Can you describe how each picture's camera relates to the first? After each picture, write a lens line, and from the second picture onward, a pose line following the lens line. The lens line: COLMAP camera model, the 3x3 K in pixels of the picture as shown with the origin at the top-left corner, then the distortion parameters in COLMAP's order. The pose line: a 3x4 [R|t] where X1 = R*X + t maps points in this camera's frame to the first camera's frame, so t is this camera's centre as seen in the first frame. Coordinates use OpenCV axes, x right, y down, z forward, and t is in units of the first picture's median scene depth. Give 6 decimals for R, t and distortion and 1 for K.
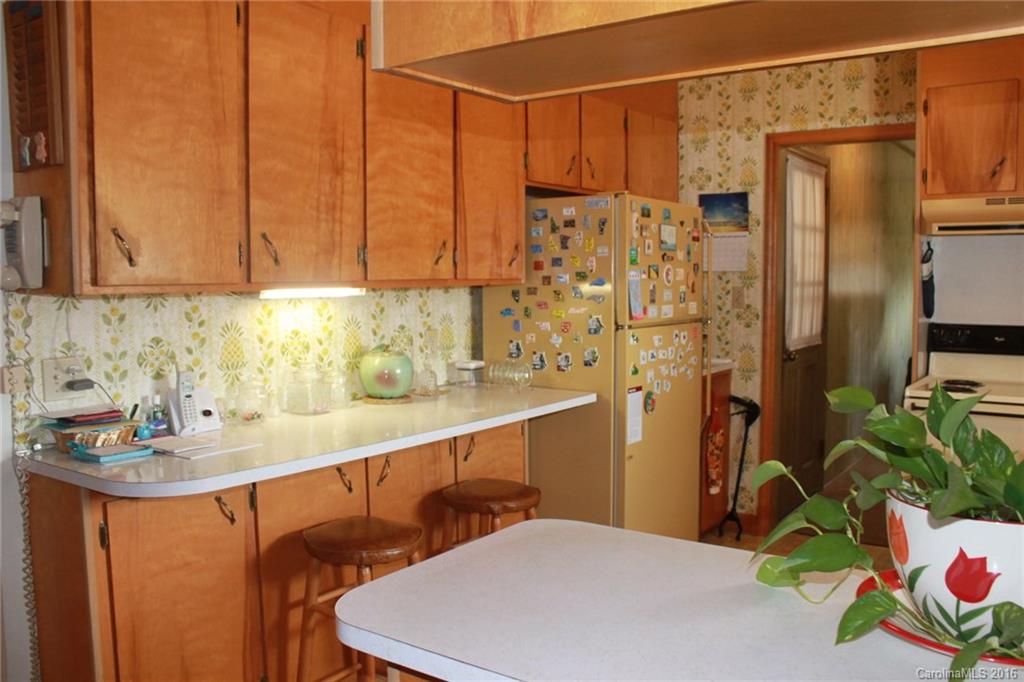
lens RADIAL K [[866.7, 0, 516.8], [0, 866.7, 340.9], [0, 0, 1]] dist [-0.142654, 0.096021]
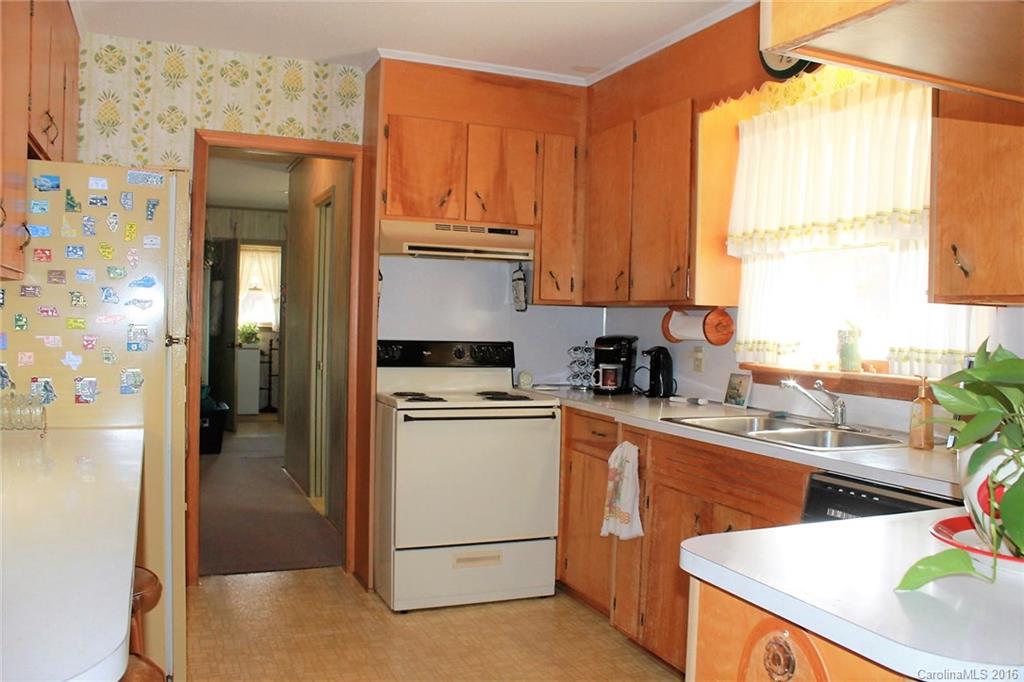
lens RADIAL K [[866.7, 0, 516.1], [0, 866.7, 345.0], [0, 0, 1]] dist [-0.142654, 0.096021]
pose [[0.522824, -0.005017, 0.852426, -0.312198], [0.034221, 0.999300, -0.015108, 0.008218], [-0.851753, 0.037070, 0.522630, 0.286124]]
